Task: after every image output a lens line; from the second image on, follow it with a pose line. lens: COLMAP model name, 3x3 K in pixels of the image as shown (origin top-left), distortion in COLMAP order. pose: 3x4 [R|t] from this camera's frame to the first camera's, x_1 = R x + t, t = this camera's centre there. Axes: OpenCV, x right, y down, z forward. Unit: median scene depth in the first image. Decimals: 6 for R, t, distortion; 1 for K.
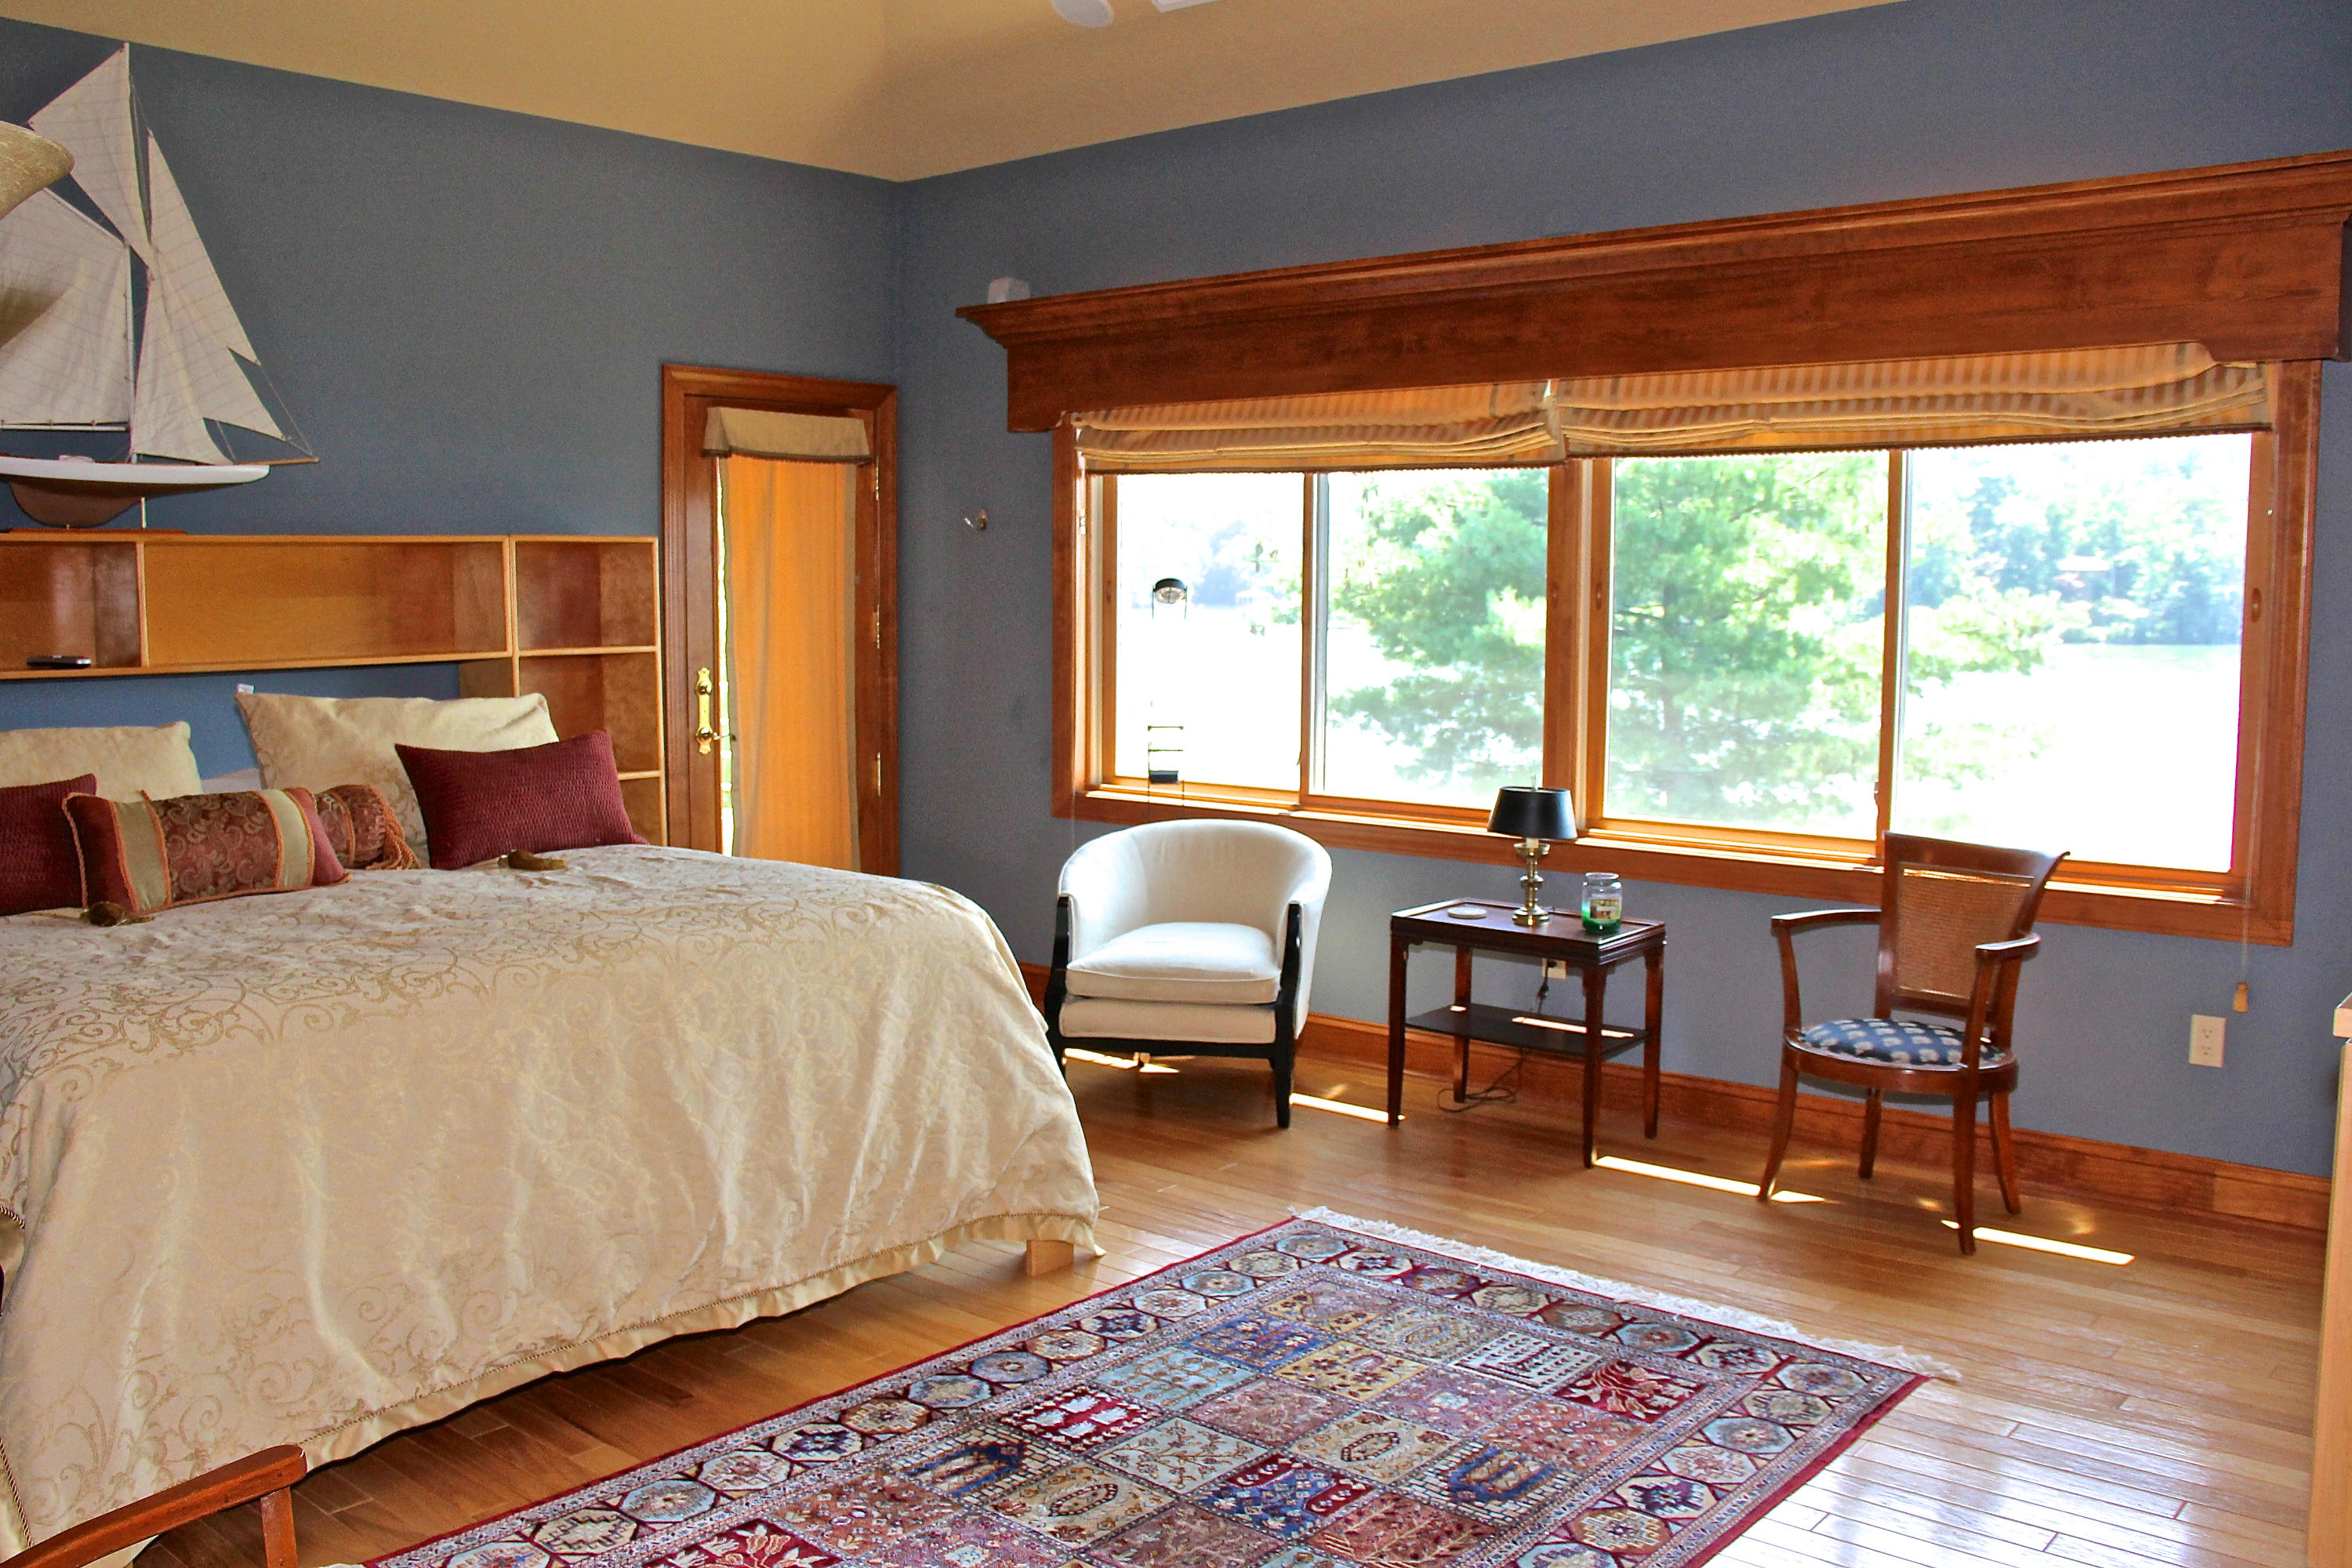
lens RADIAL K [[1989.6, 0, 1167.5], [0, 1989.6, 782.8], [0, 0, 1]] dist [-0.150529, 0.091837]
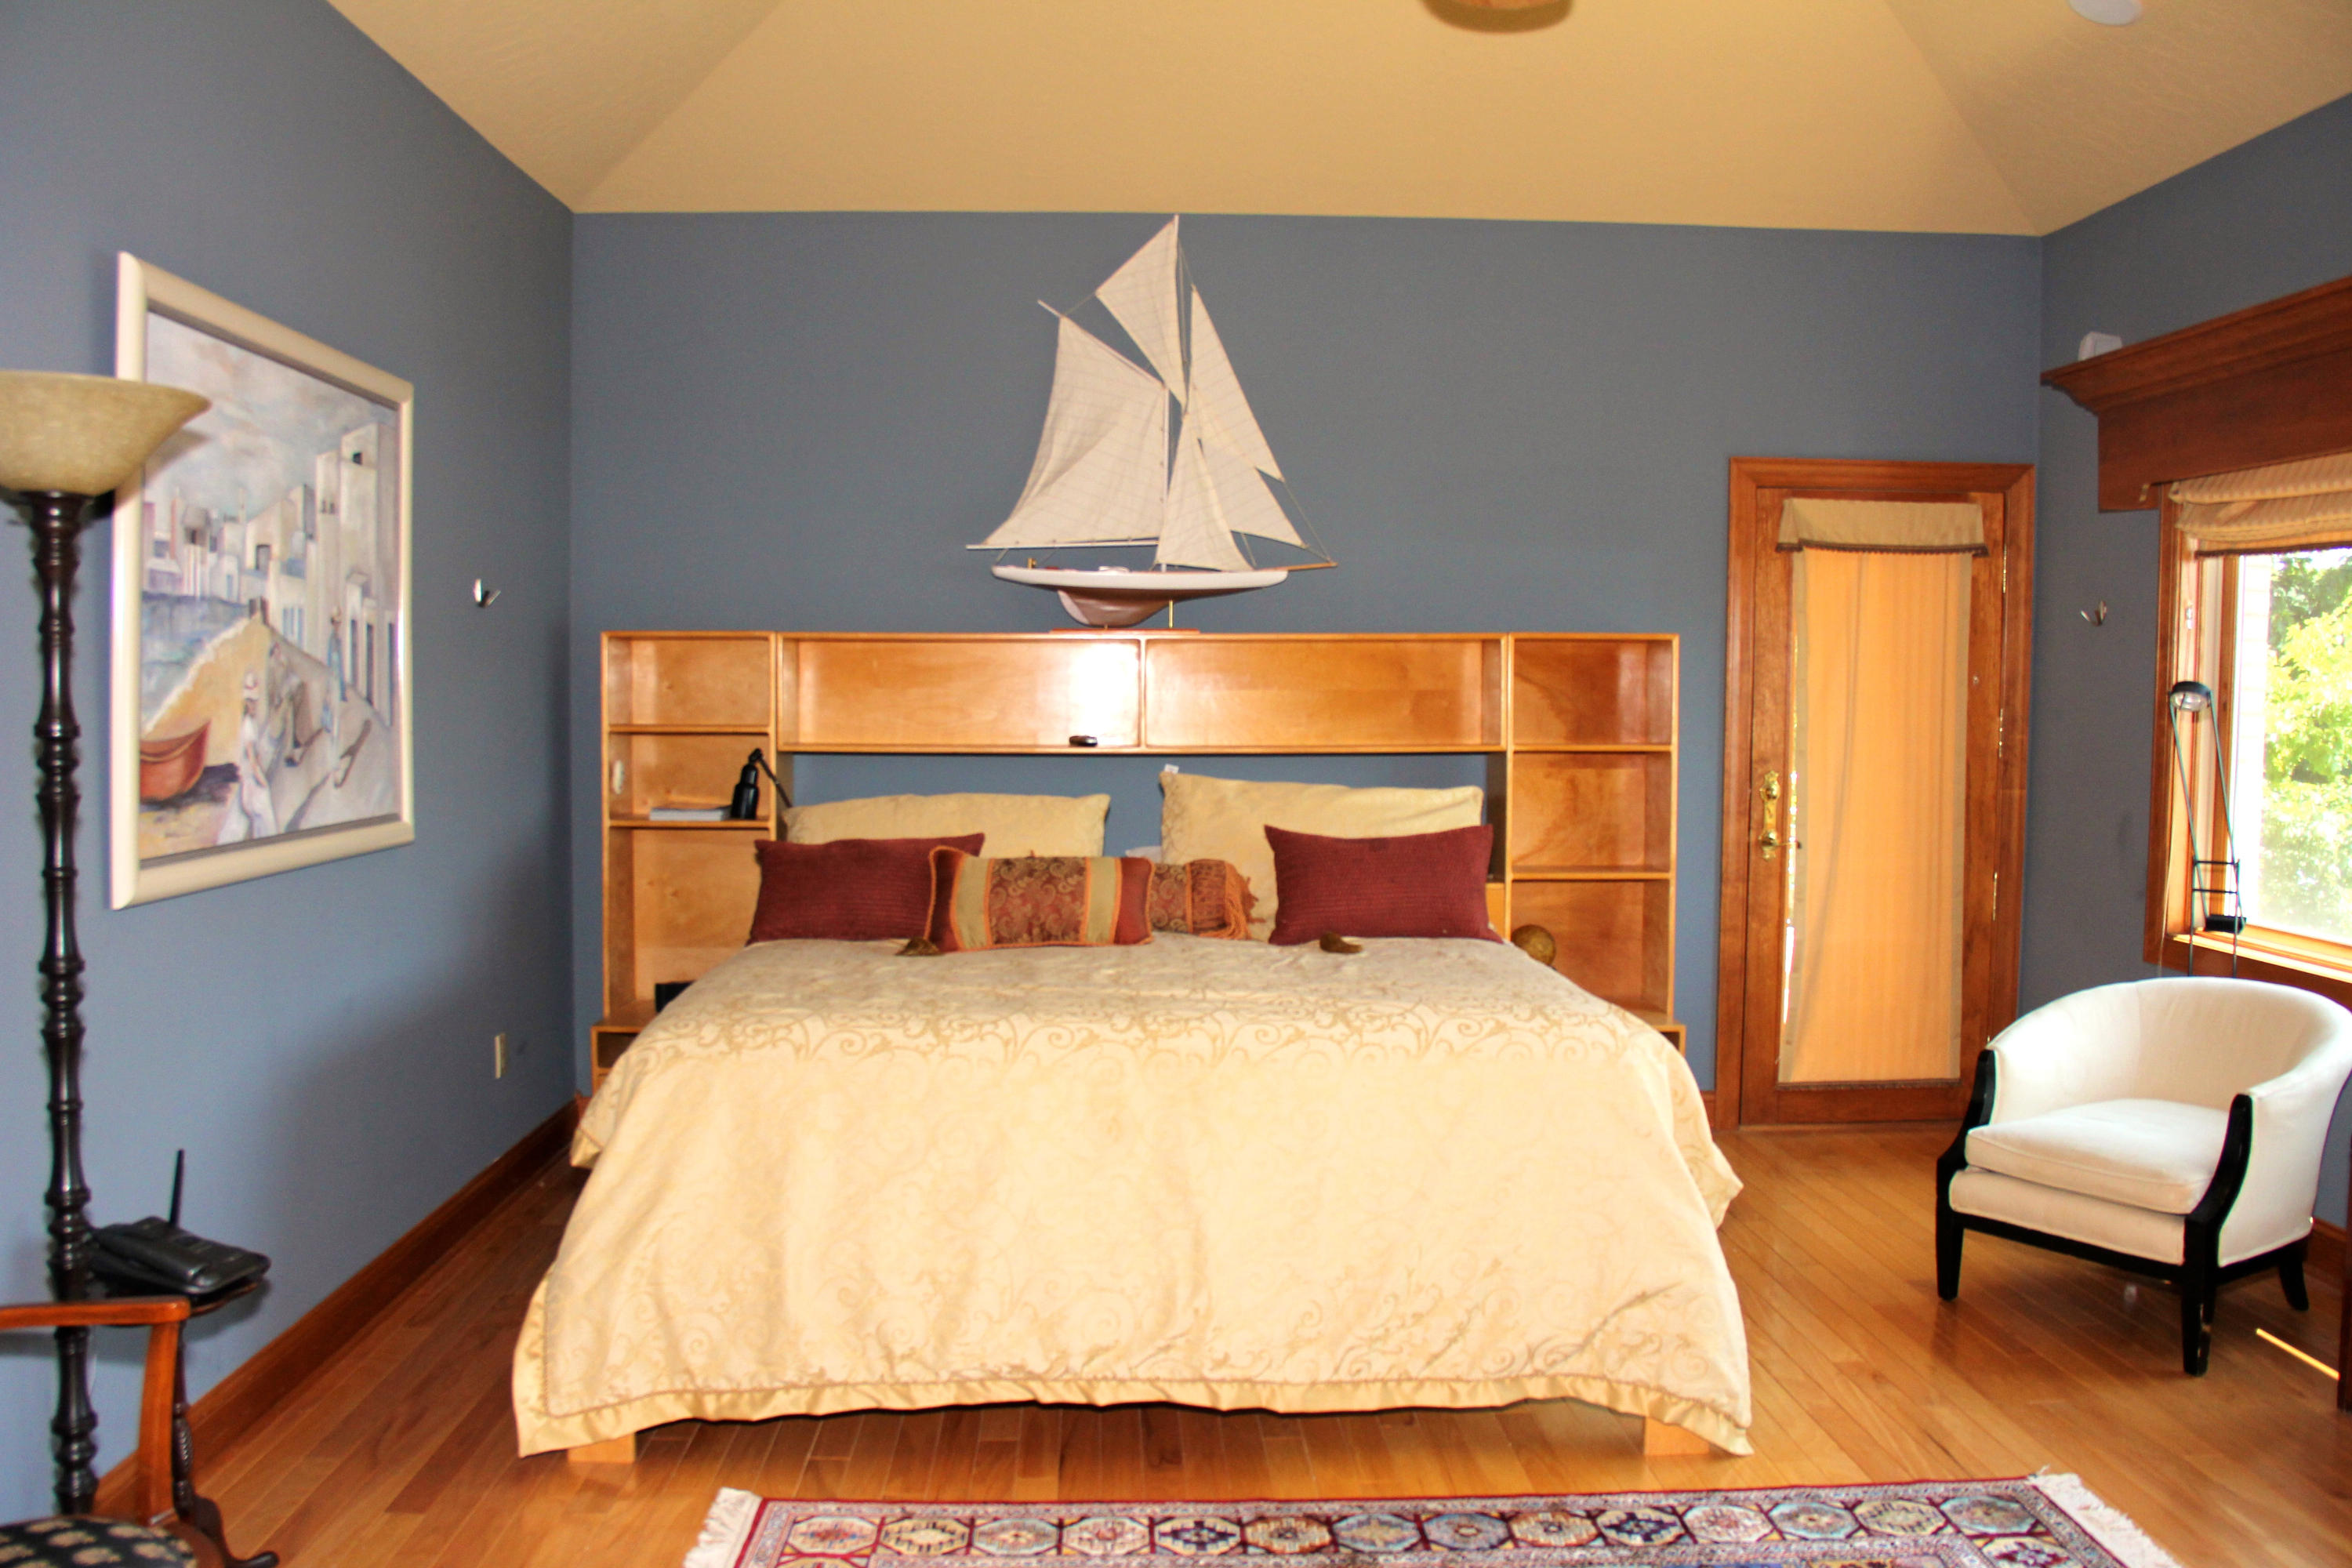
lens RADIAL K [[1989.6, 0, 1166.9], [0, 1989.6, 779.7], [0, 0, 1]] dist [-0.150529, 0.091837]
pose [[0.683711, 0.037791, -0.728774, 0.395706], [-0.075084, 0.997001, -0.018741, -0.021471], [0.725880, 0.067533, 0.684498, 0.209518]]
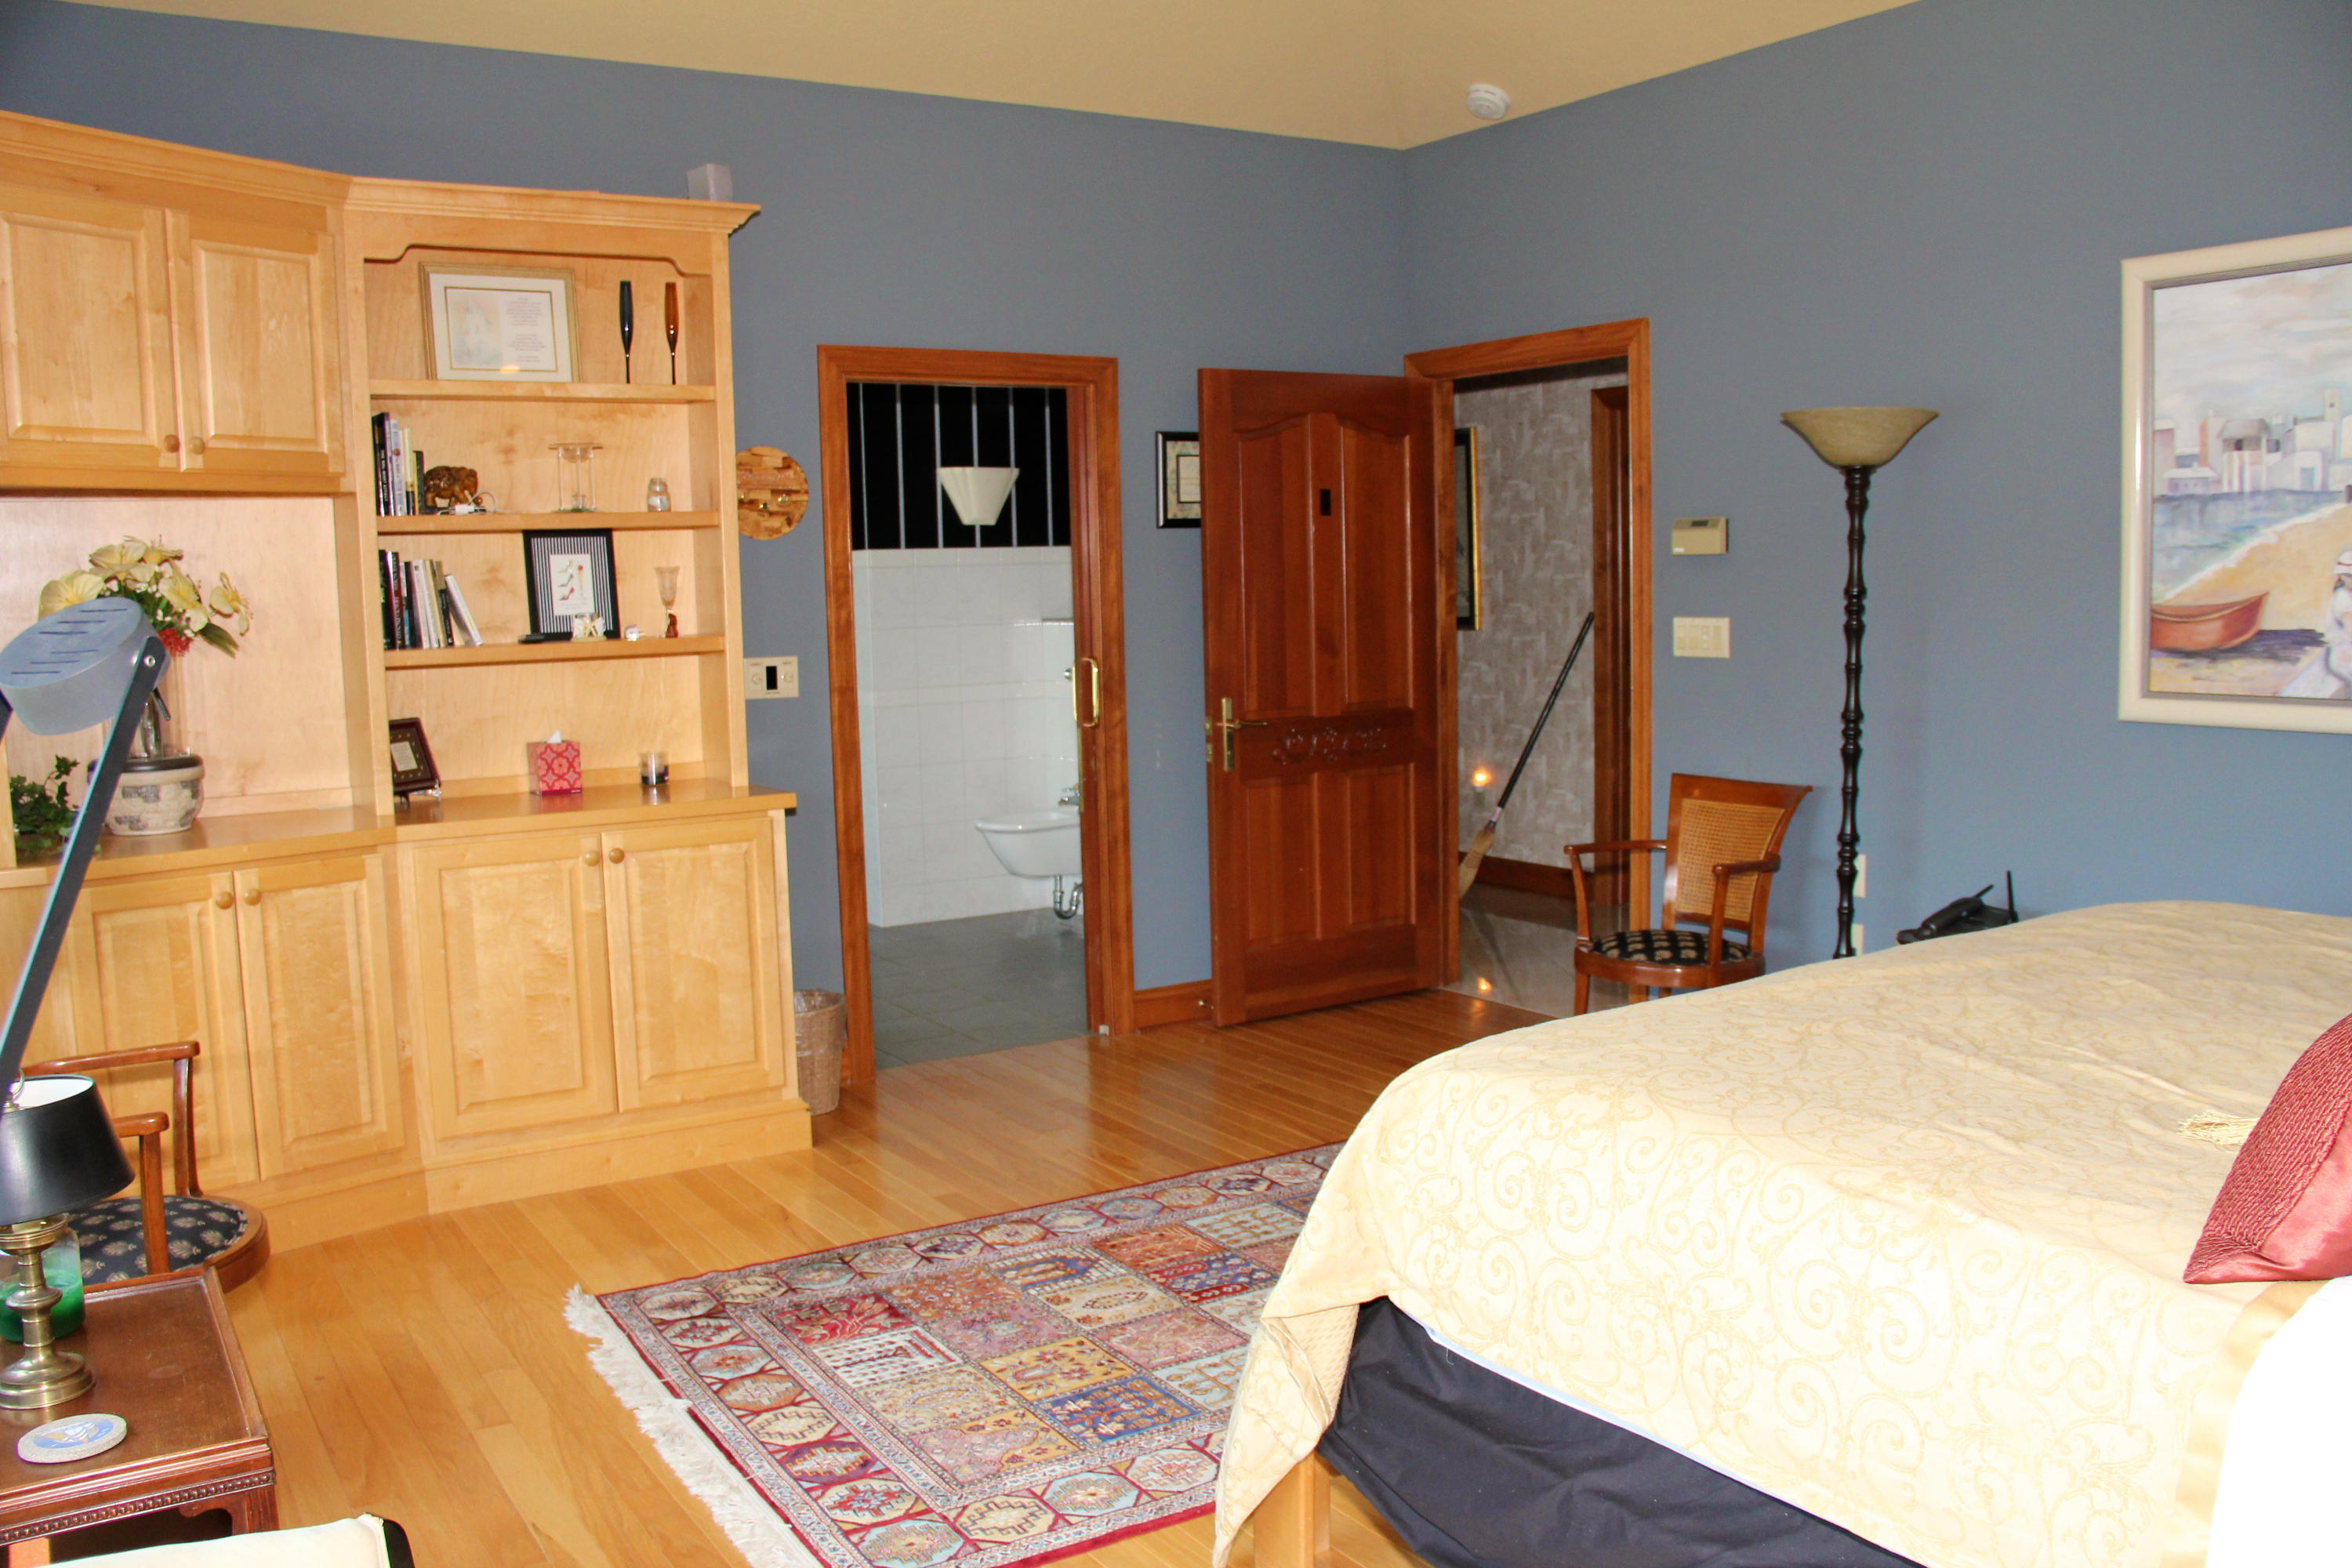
lens RADIAL K [[1989.6, 0, 1162.5], [0, 1989.6, 796.5], [0, 0, 1]] dist [-0.150529, 0.091837]
pose [[-0.954296, -0.009813, 0.298703, -0.212046], [0.053252, 0.977884, 0.202254, -0.154616], [-0.294082, 0.208917, -0.932668, 1.548269]]
